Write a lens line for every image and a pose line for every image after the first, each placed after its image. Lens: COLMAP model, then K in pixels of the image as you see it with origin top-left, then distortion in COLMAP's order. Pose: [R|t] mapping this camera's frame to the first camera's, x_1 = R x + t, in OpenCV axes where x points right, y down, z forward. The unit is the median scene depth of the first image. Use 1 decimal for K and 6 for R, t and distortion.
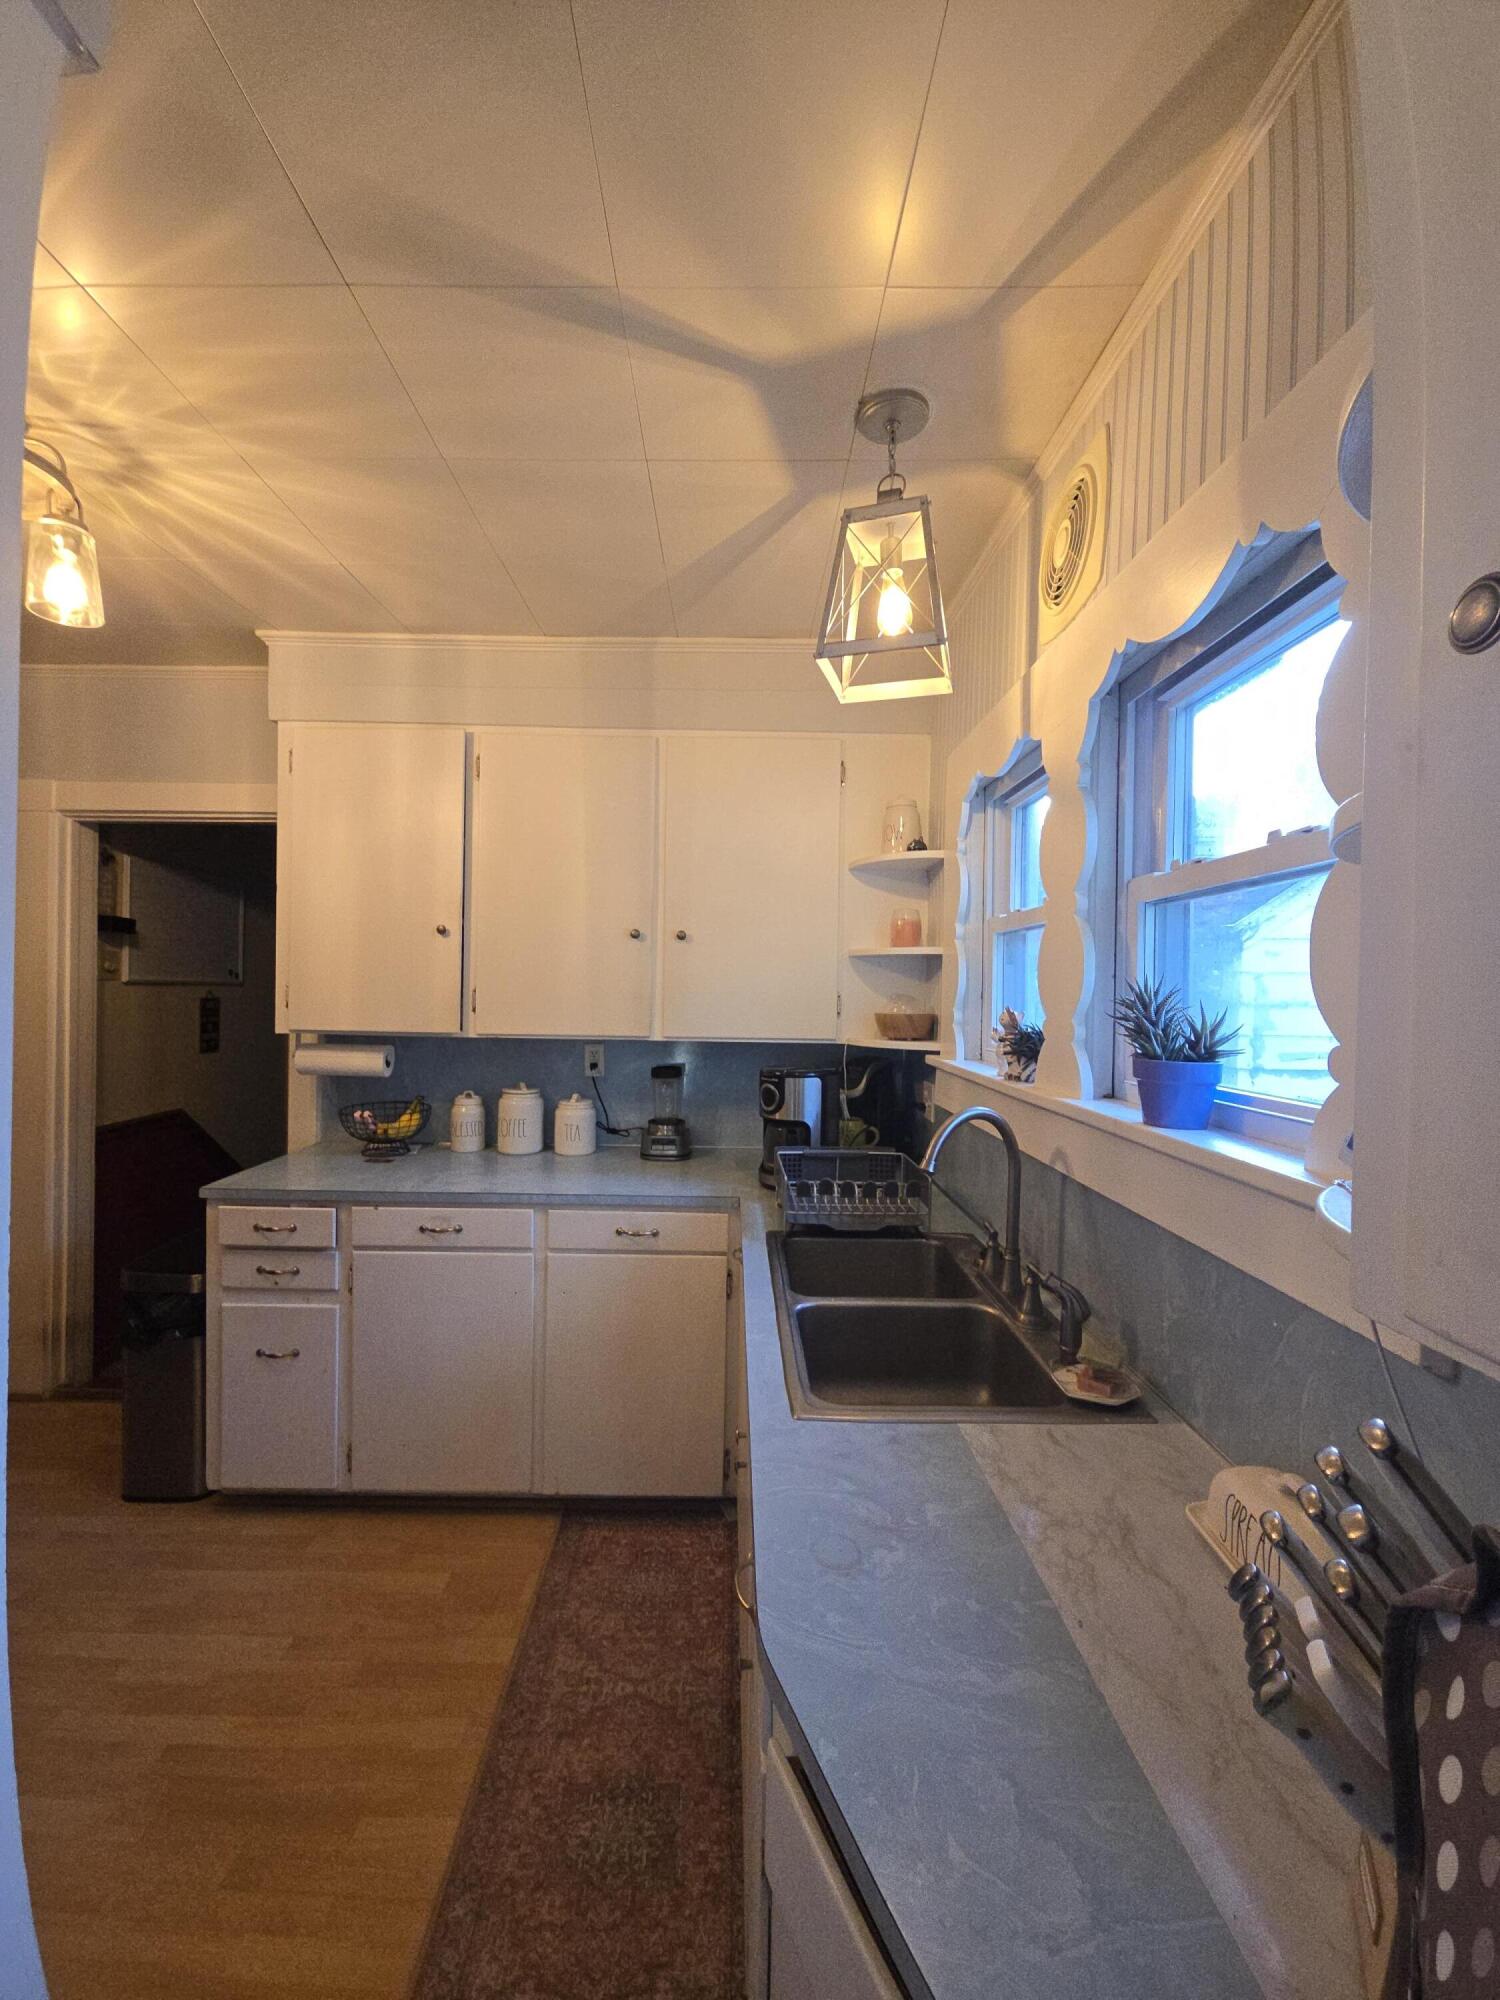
lens RADIAL K [[810.9, 0, 720.2], [0, 810.9, 1003.3], [0, 0, 1]] dist [-0.001436, 0.000421]
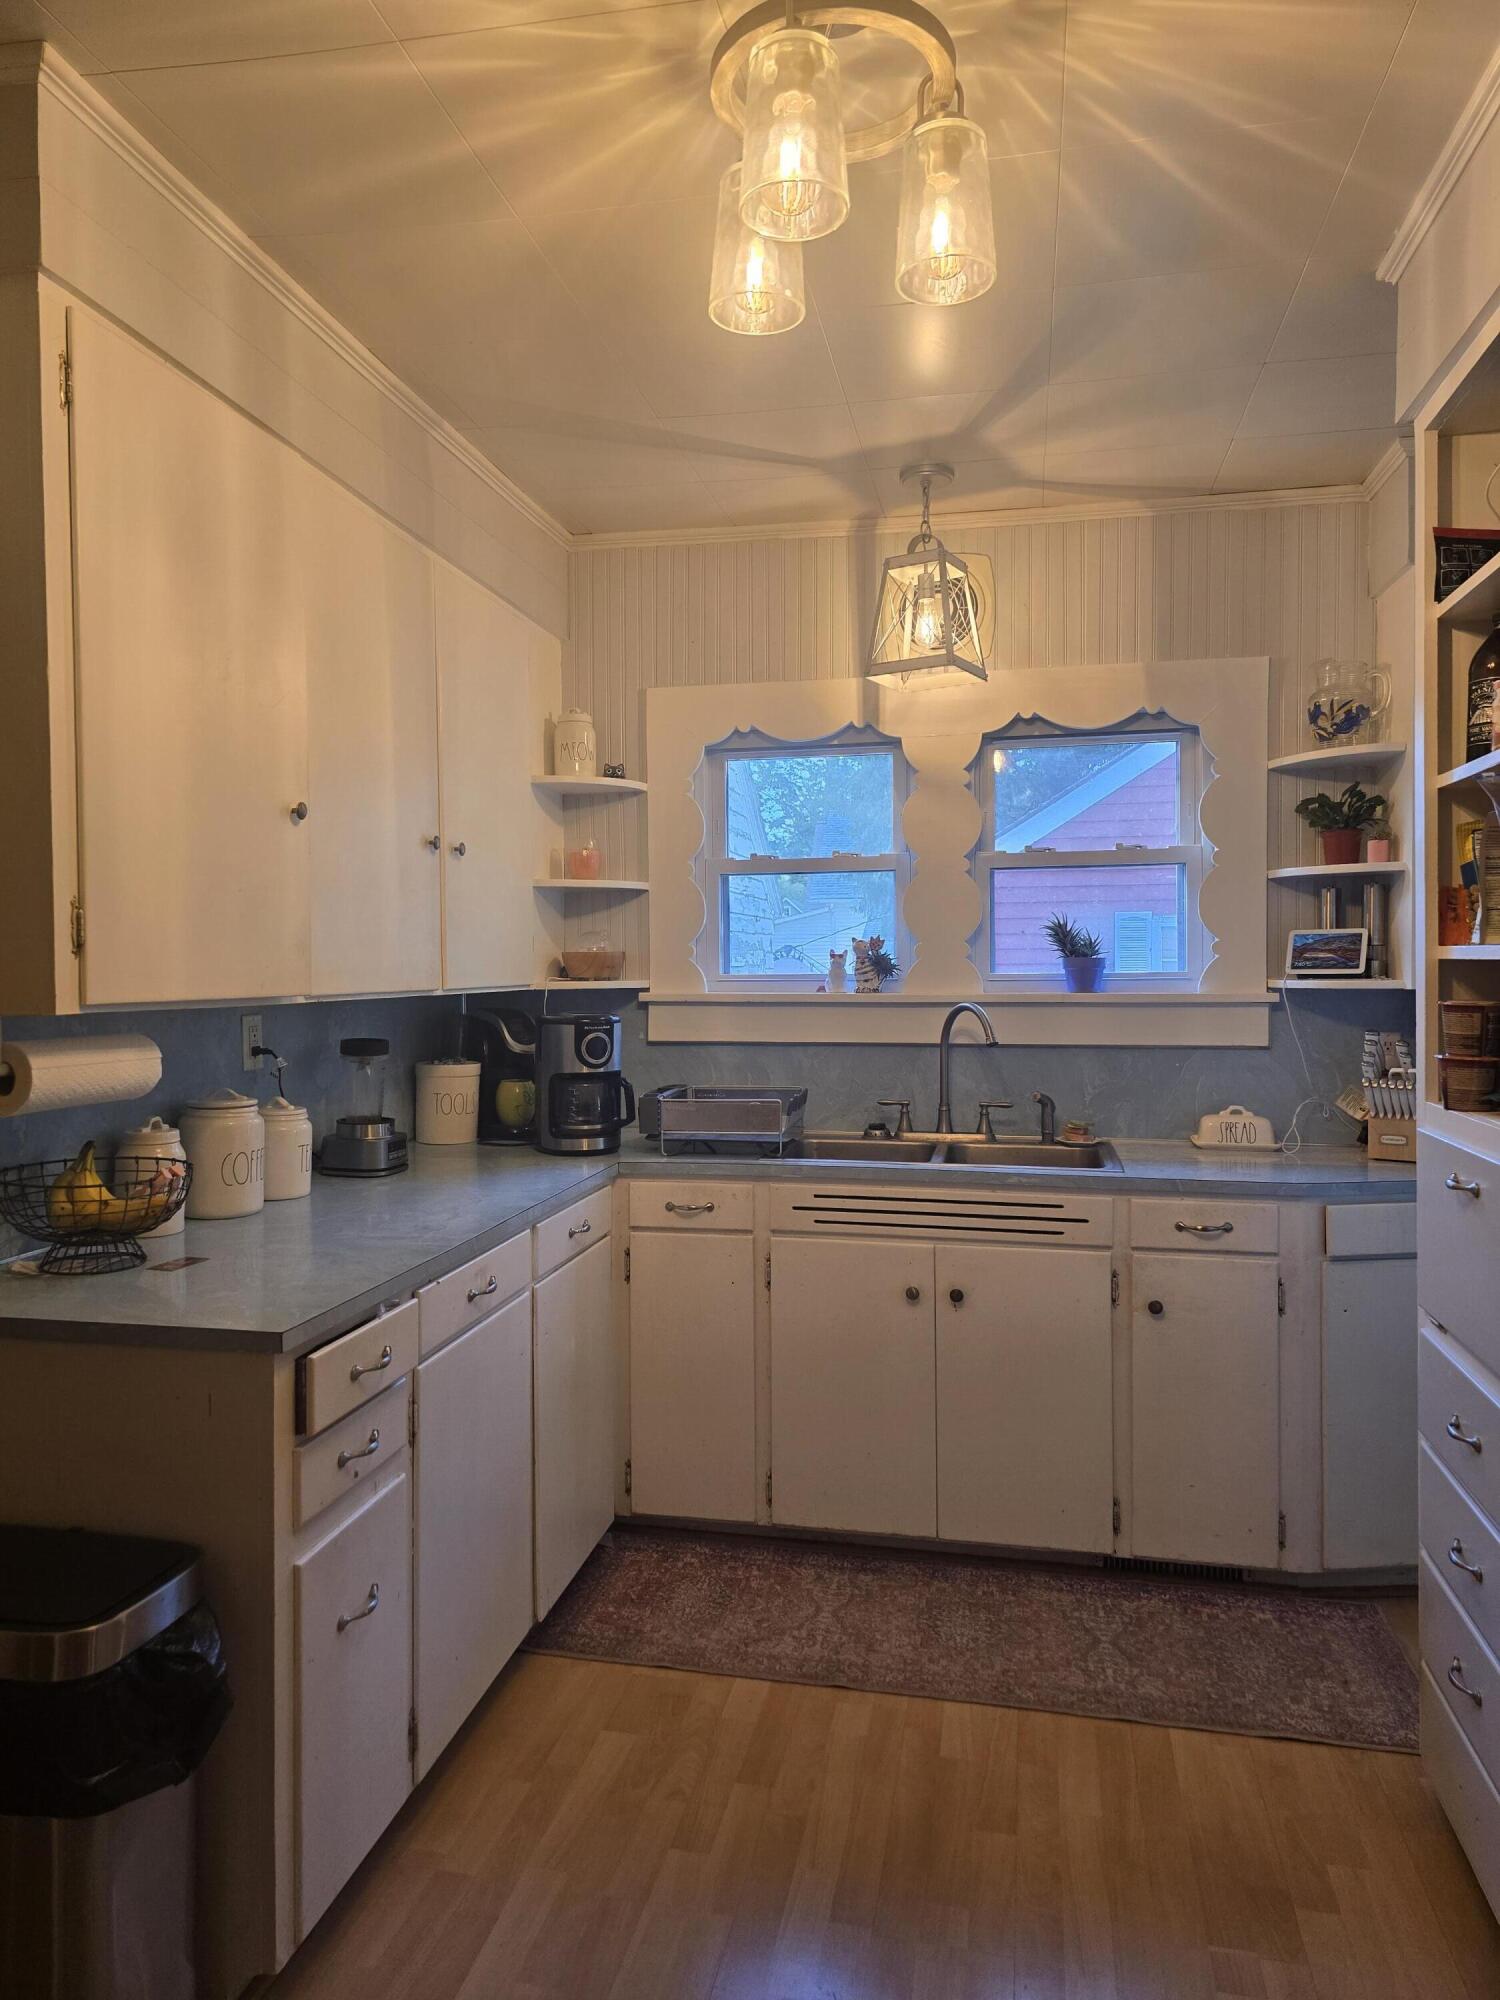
lens RADIAL K [[1334.0, 0, 750.0], [0, 1334.0, 1000.0], [0, 0, 1]] dist [0.066625, -0.052969]
pose [[0.205641, -0.047442, 0.977477, -1.469130], [0.024085, 0.998767, 0.043409, 0.007664], [-0.978331, 0.014616, 0.206530, 0.624086]]
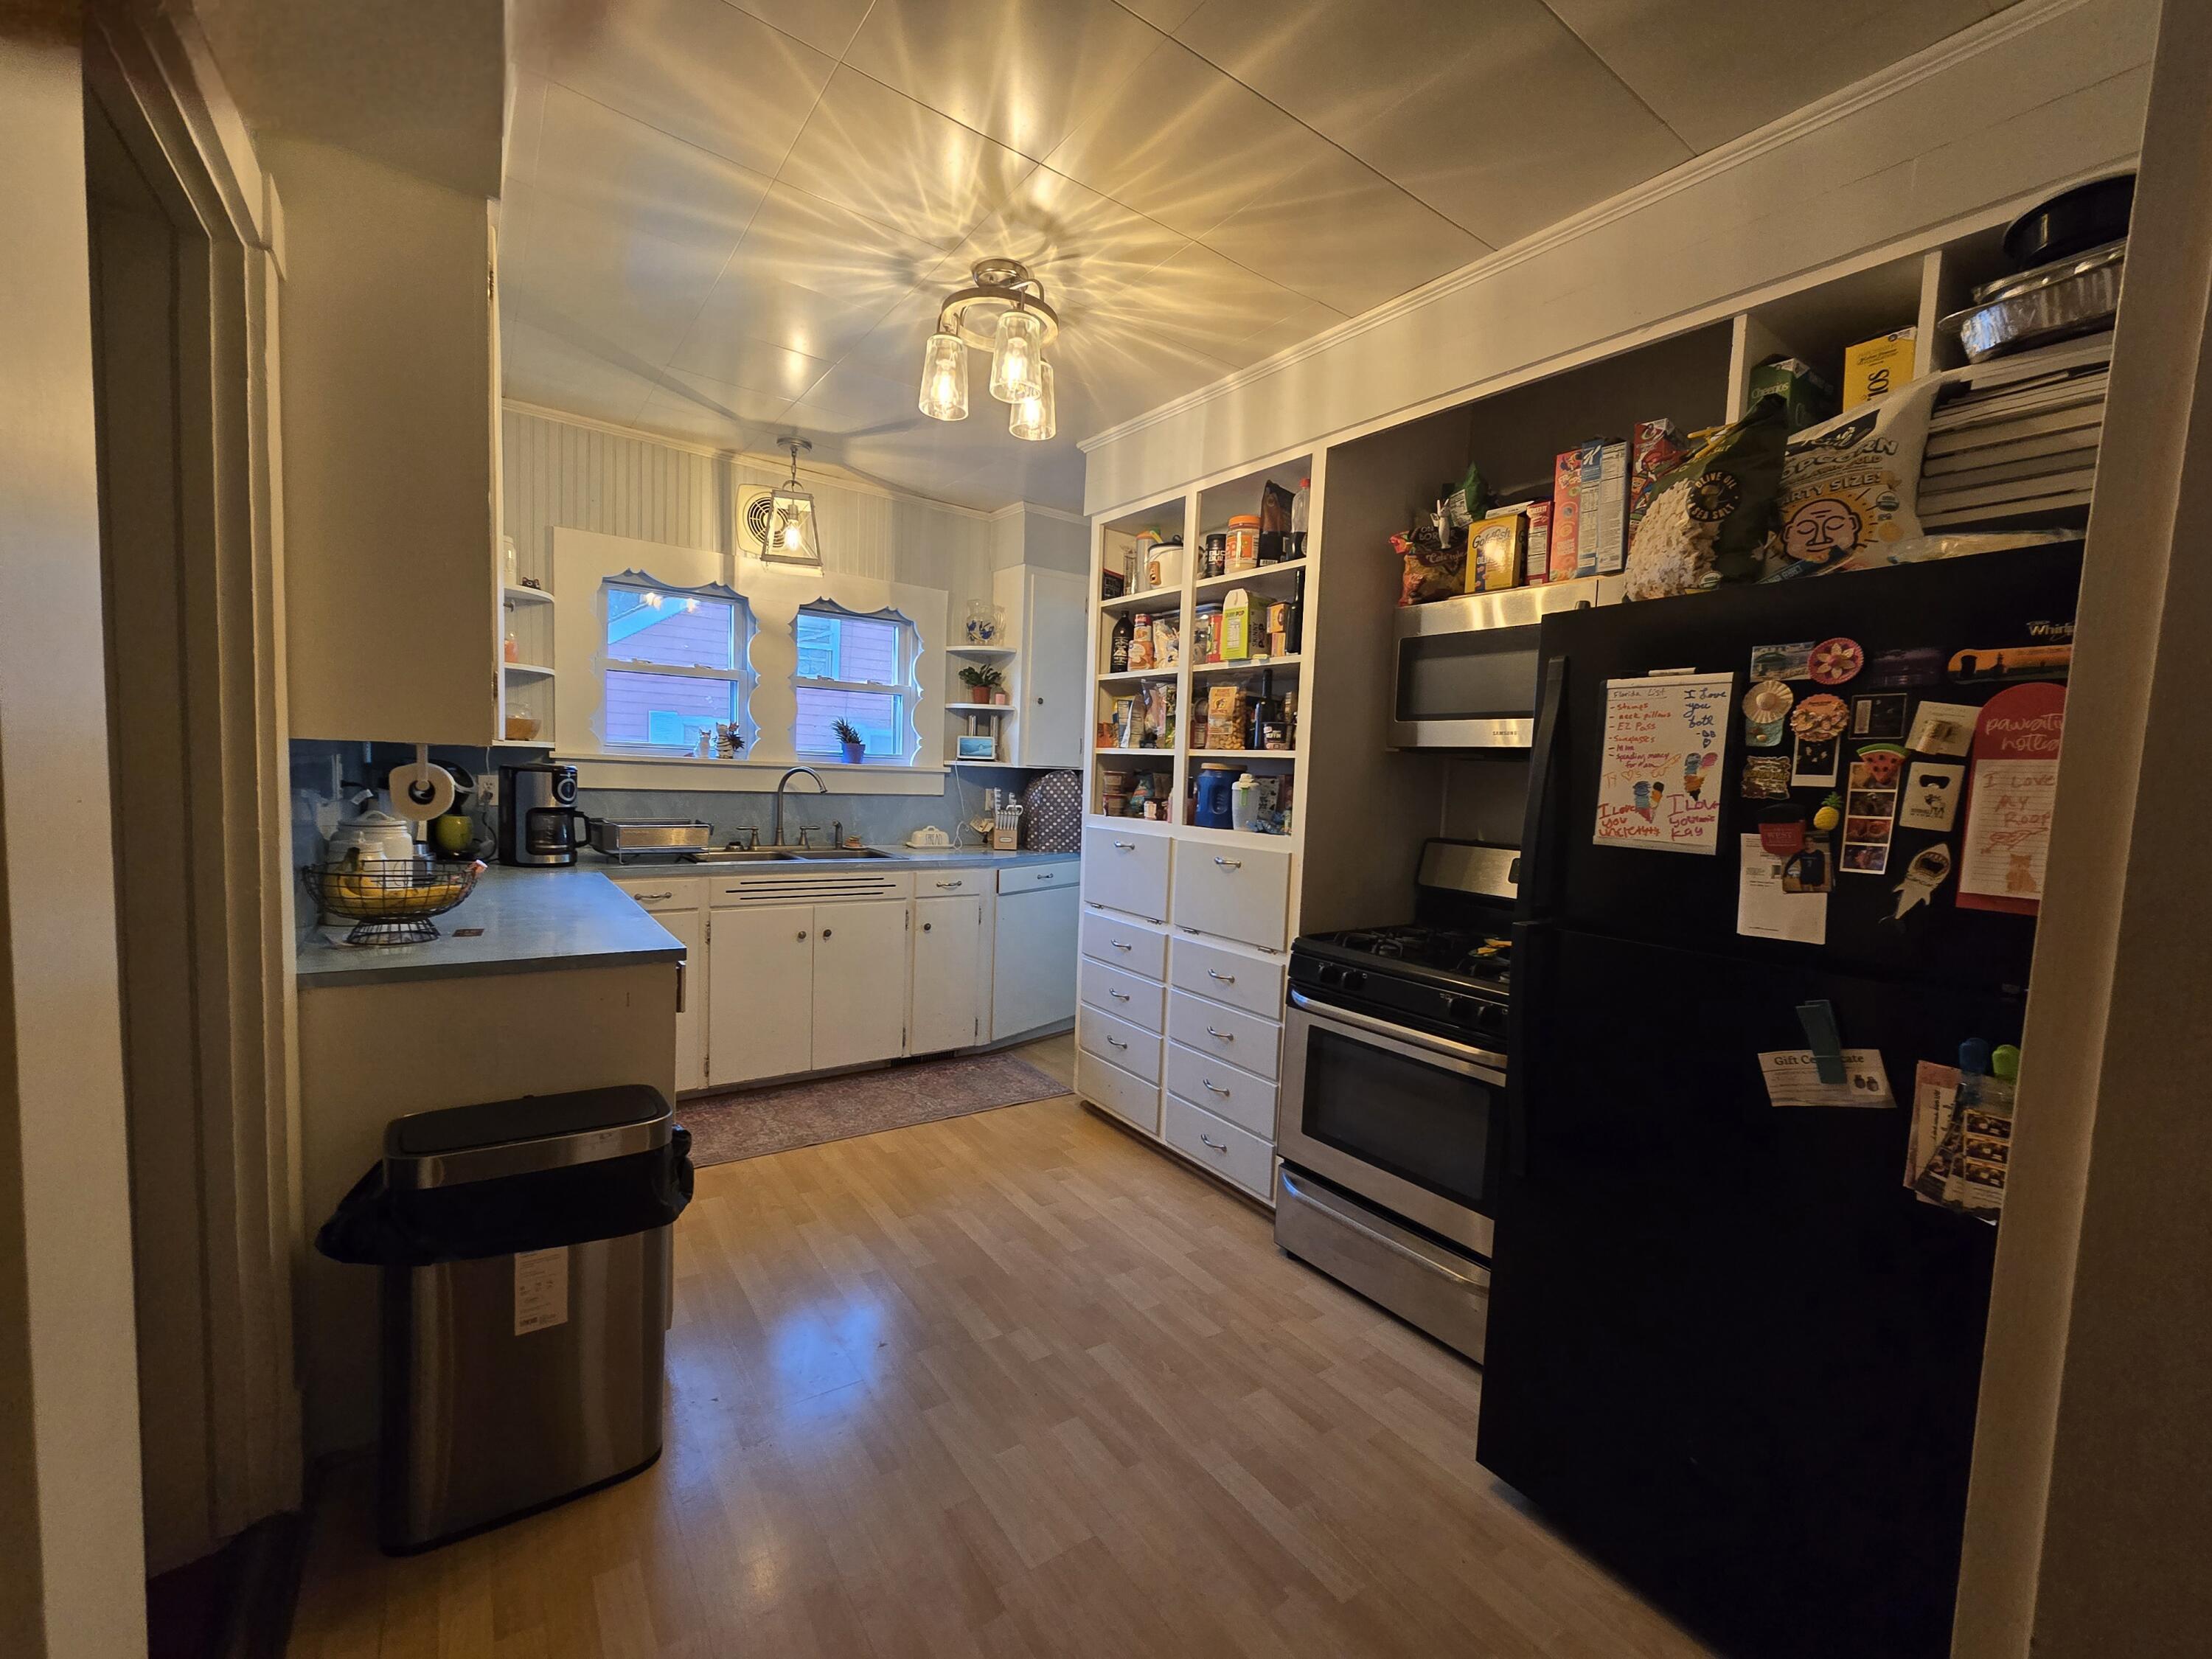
lens RADIAL K [[908.0, 0, 1101.1], [0, 908.0, 848.1], [0, 0, 1]] dist [-0.000335, 0.000282]
pose [[-0.570014, -0.115932, 0.813415, -1.710855], [-0.041798, 0.992805, 0.112209, 0.019224], [-0.820571, 0.029962, -0.570758, 1.279275]]
